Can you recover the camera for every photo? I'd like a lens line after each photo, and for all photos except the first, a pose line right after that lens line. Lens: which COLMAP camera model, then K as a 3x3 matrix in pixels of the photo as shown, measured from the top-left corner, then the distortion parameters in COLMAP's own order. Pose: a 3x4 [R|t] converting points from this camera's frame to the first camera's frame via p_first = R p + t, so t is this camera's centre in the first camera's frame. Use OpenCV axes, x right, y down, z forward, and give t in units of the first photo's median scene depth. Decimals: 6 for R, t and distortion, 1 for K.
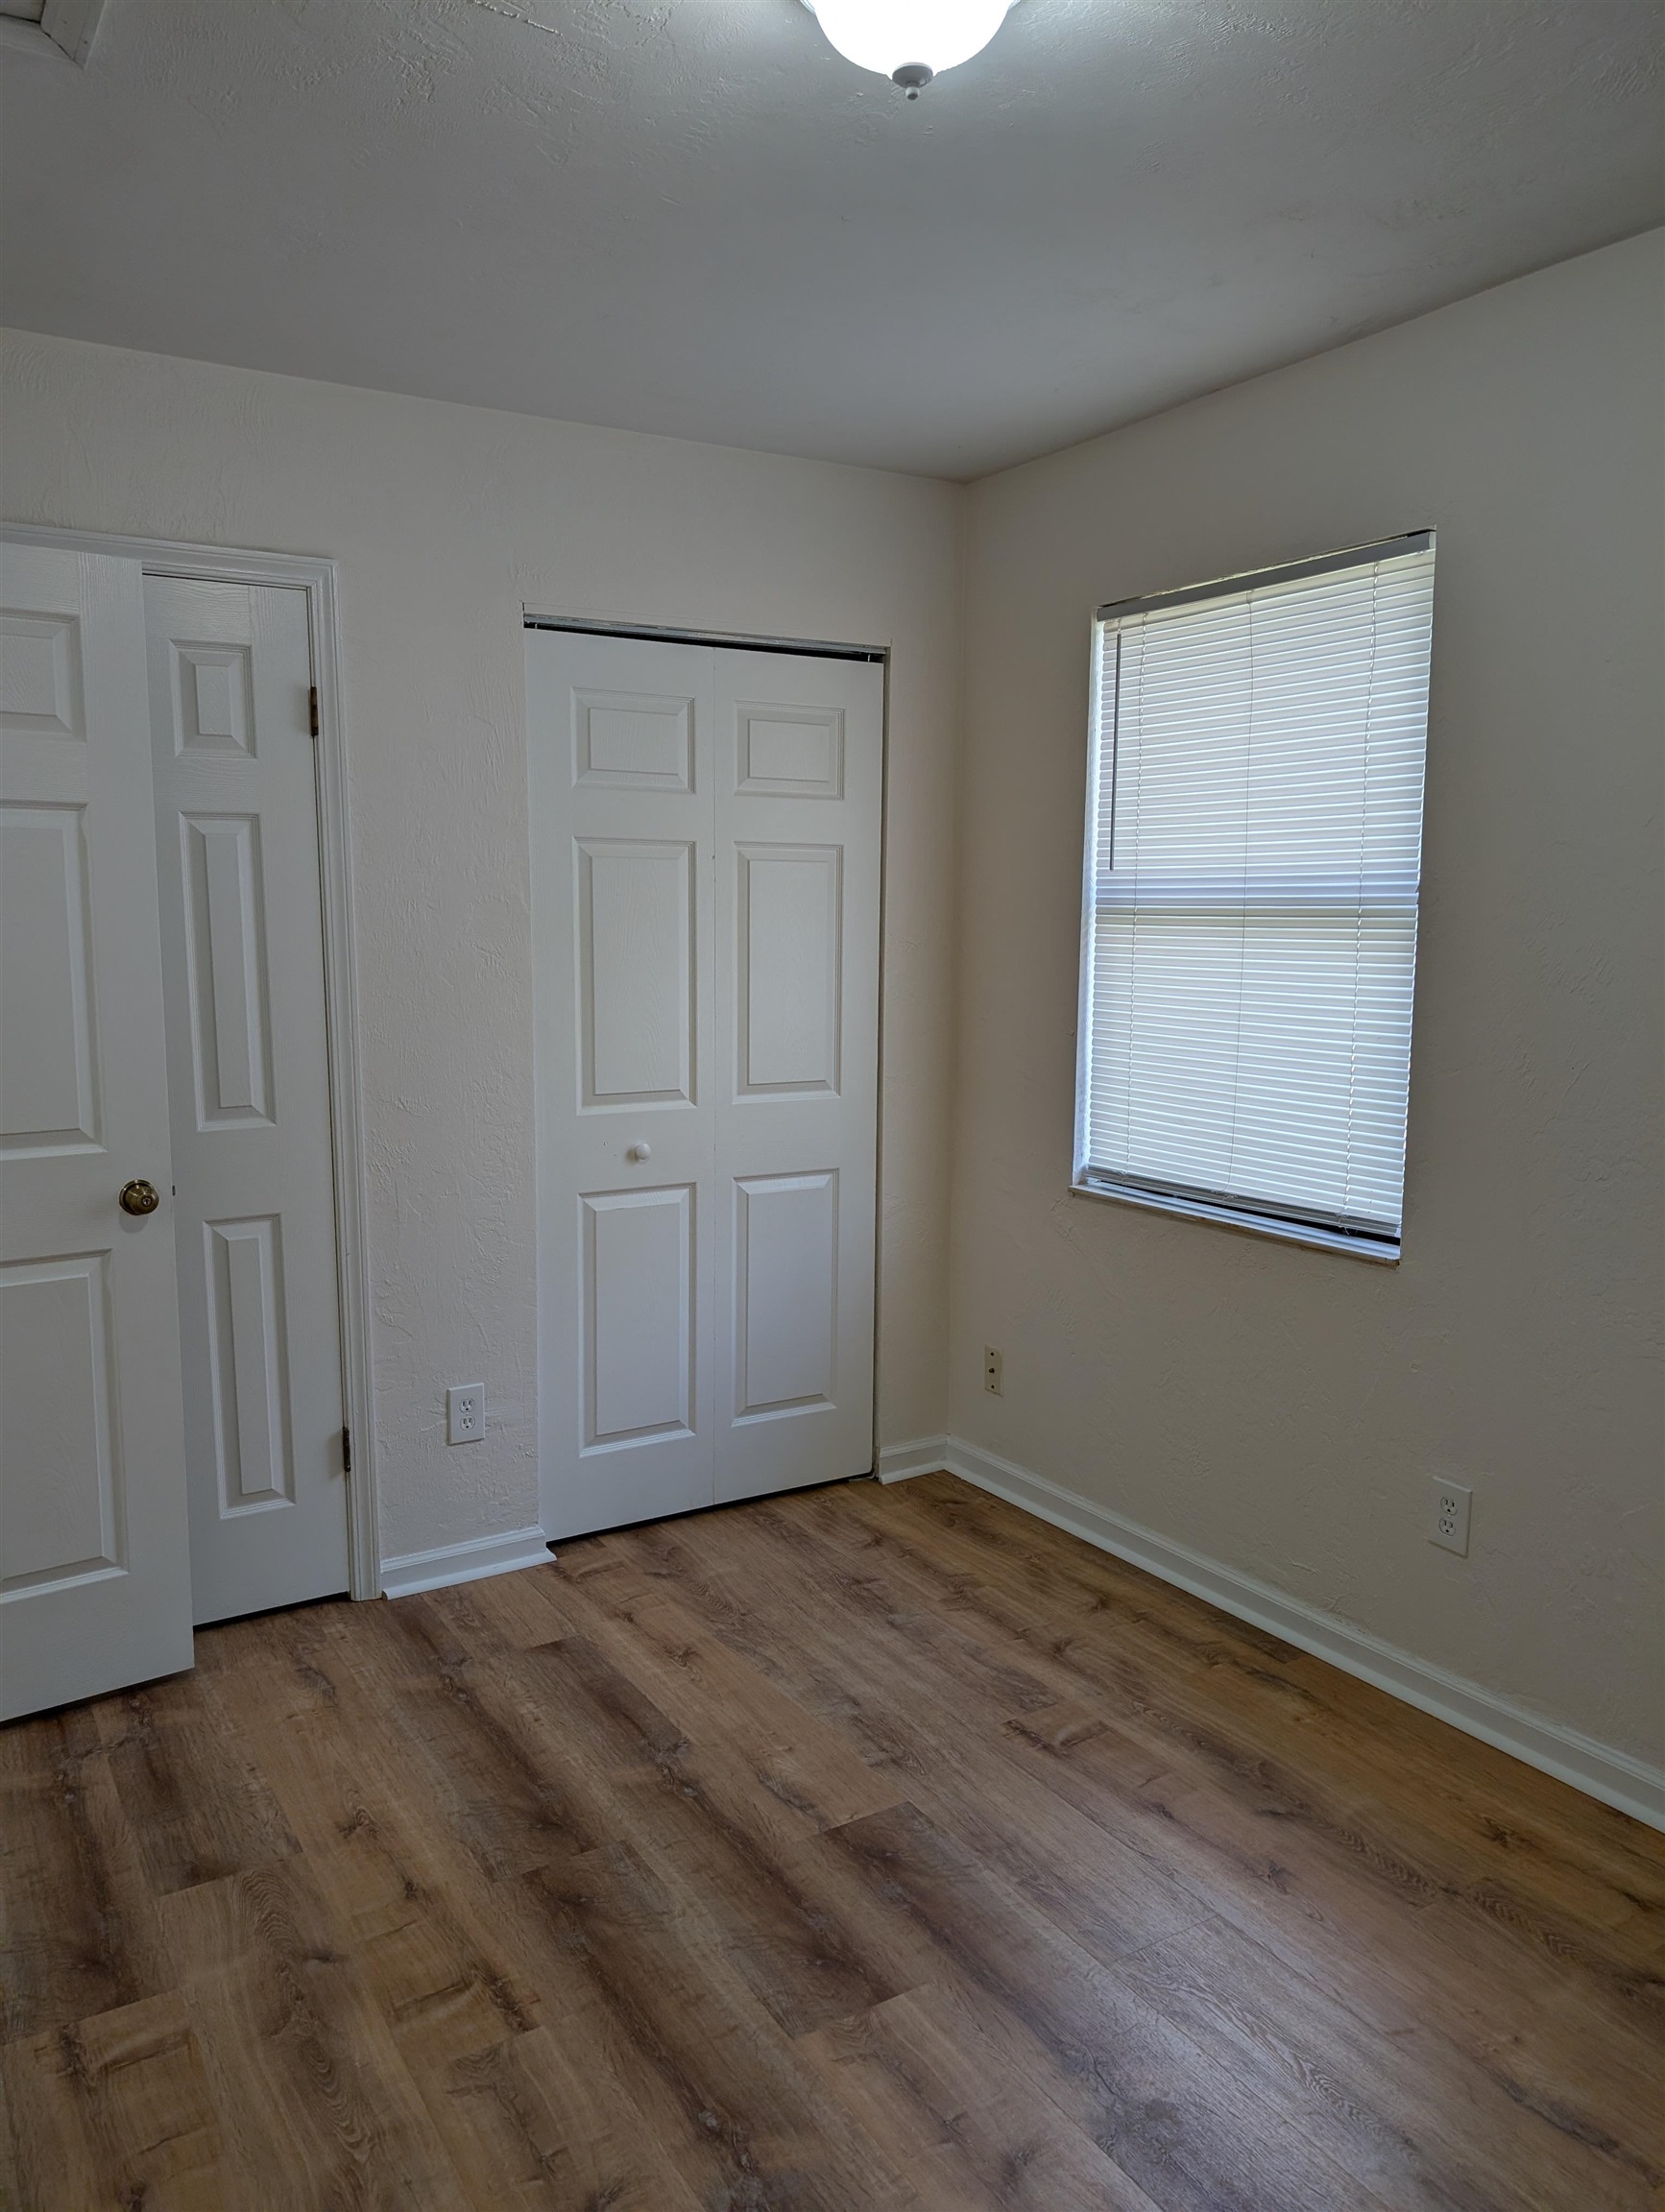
lens RADIAL K [[1573.1, 0, 832.5], [0, 1573.1, 1106.0], [0, 0, 1]] dist [0.018524, -0.010567]
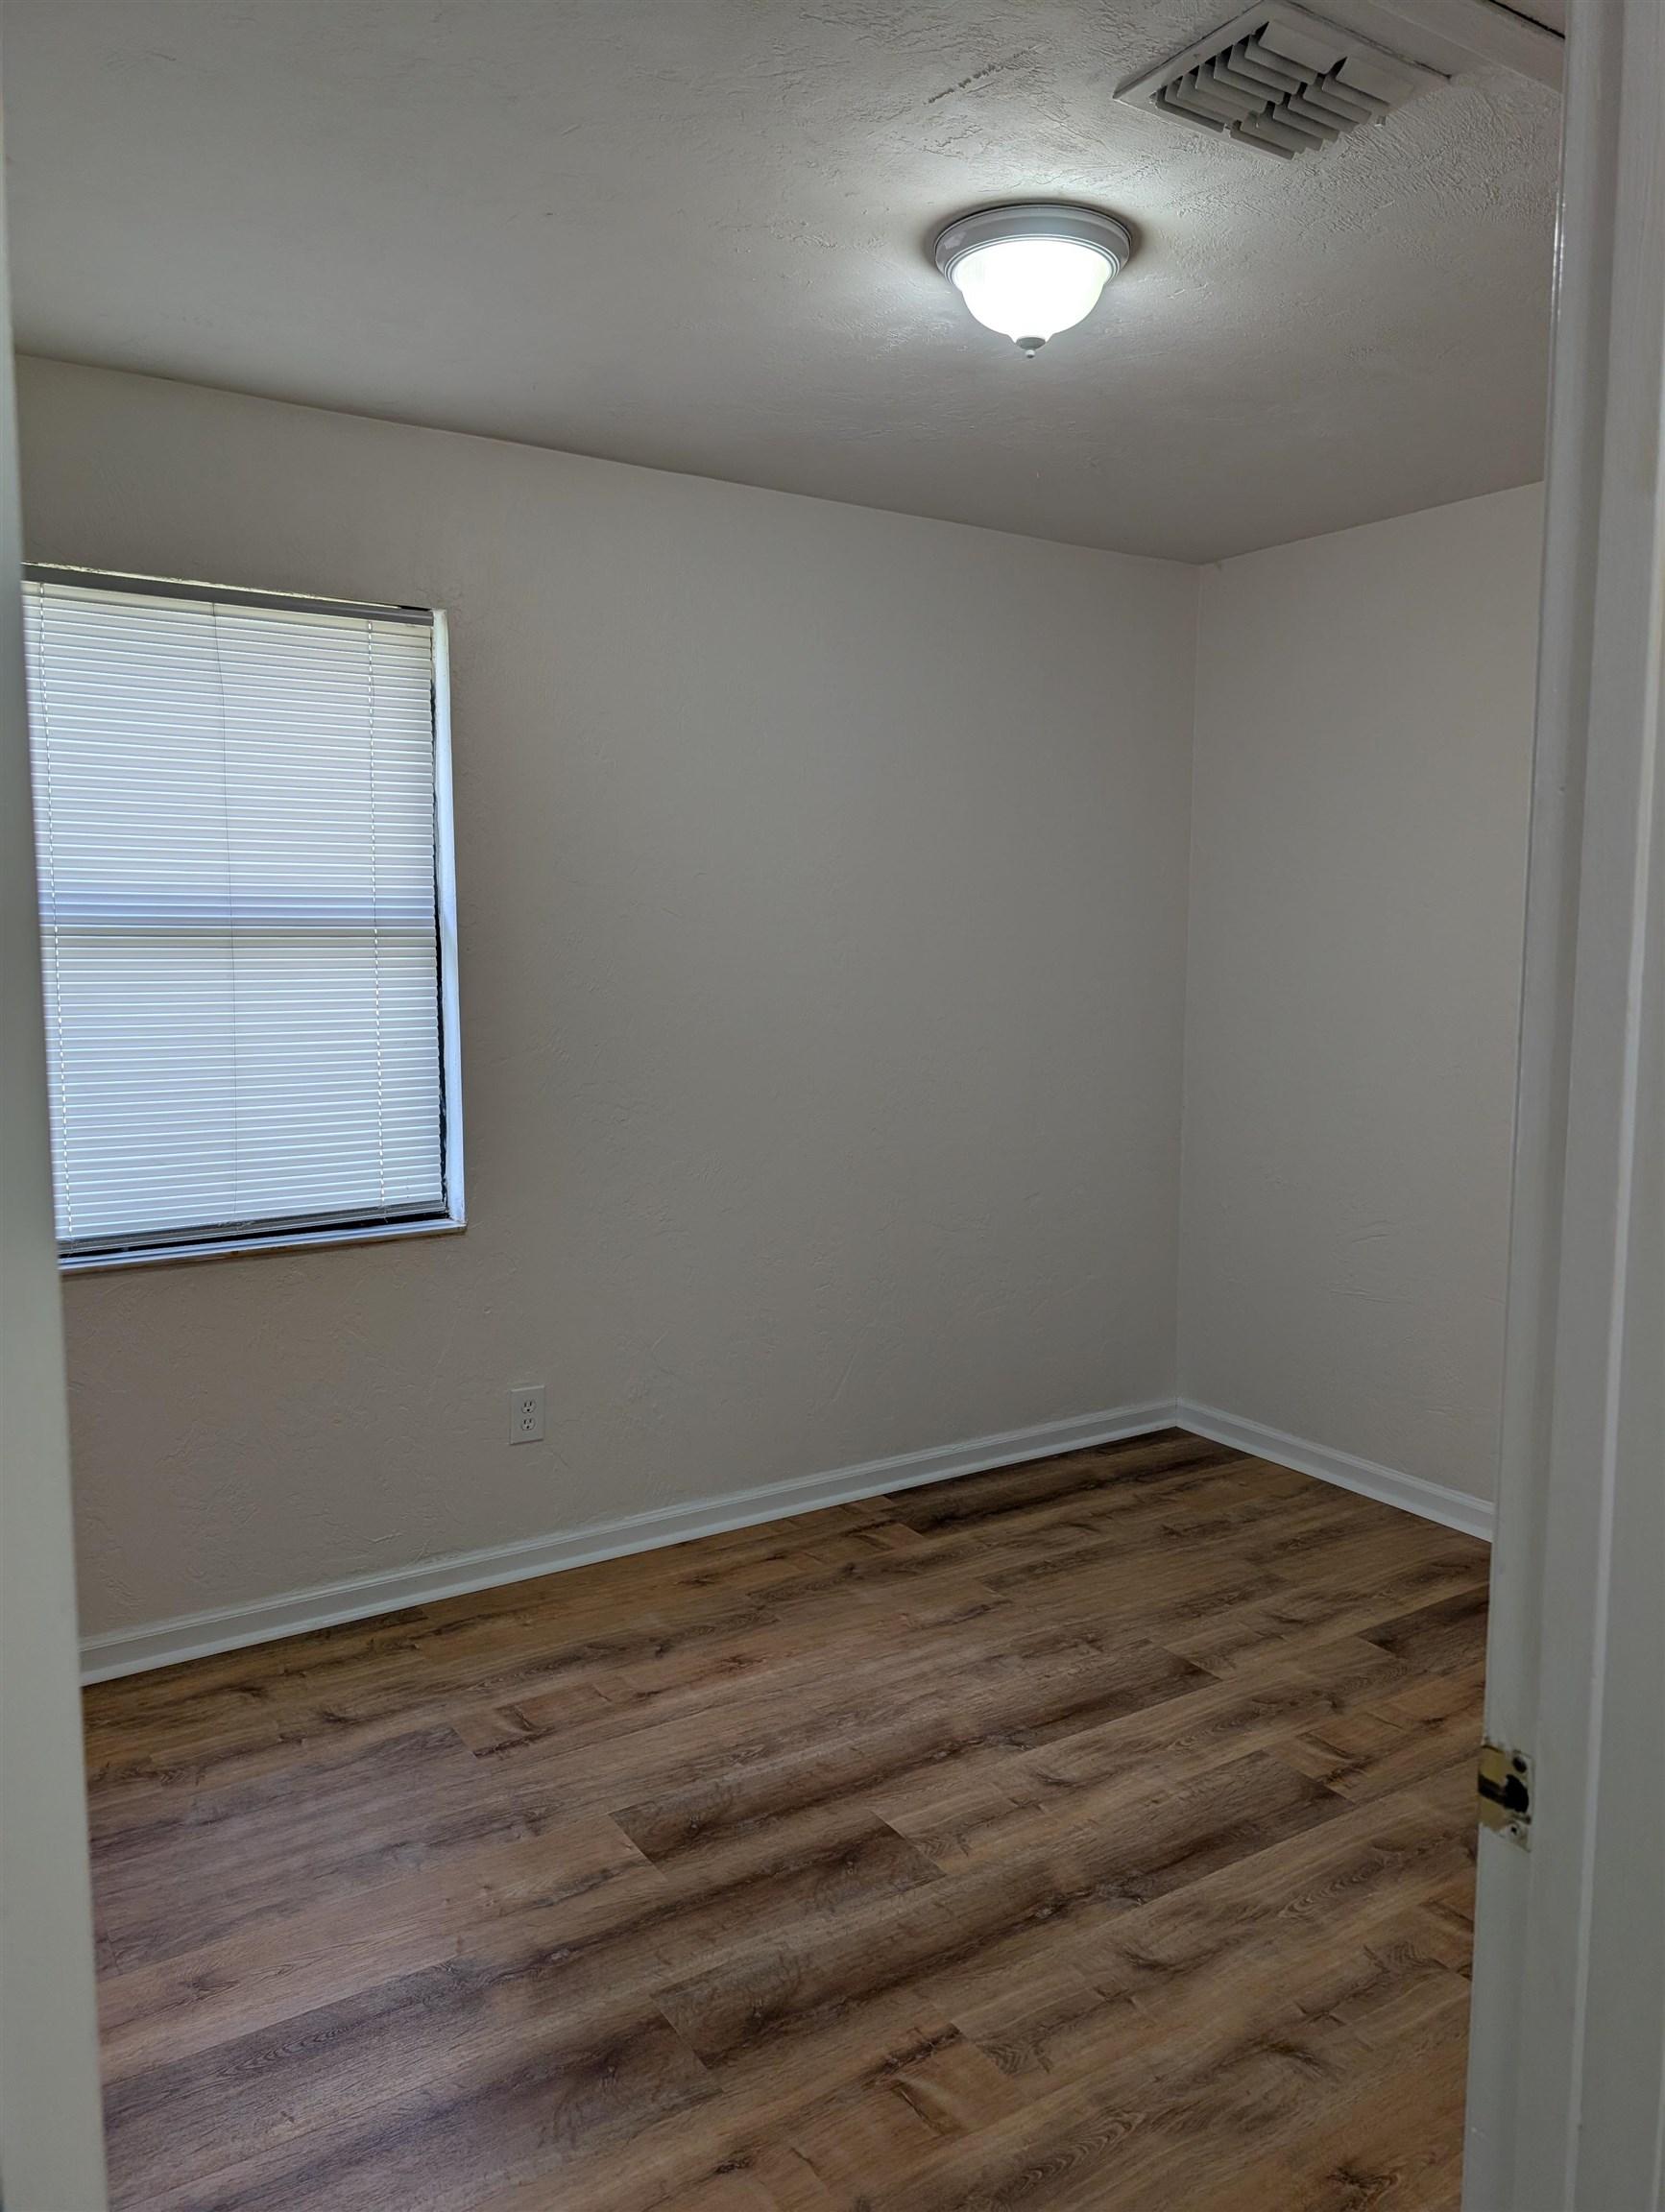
lens RADIAL K [[1573.1, 0, 832.5], [0, 1573.1, 1106.0], [0, 0, 1]] dist [0.018524, -0.010567]
pose [[-0.017842, -0.110580, 0.993707, -0.917828], [0.123331, 0.986032, 0.111940, -0.101369], [-0.992205, 0.124553, -0.003955, 0.816640]]
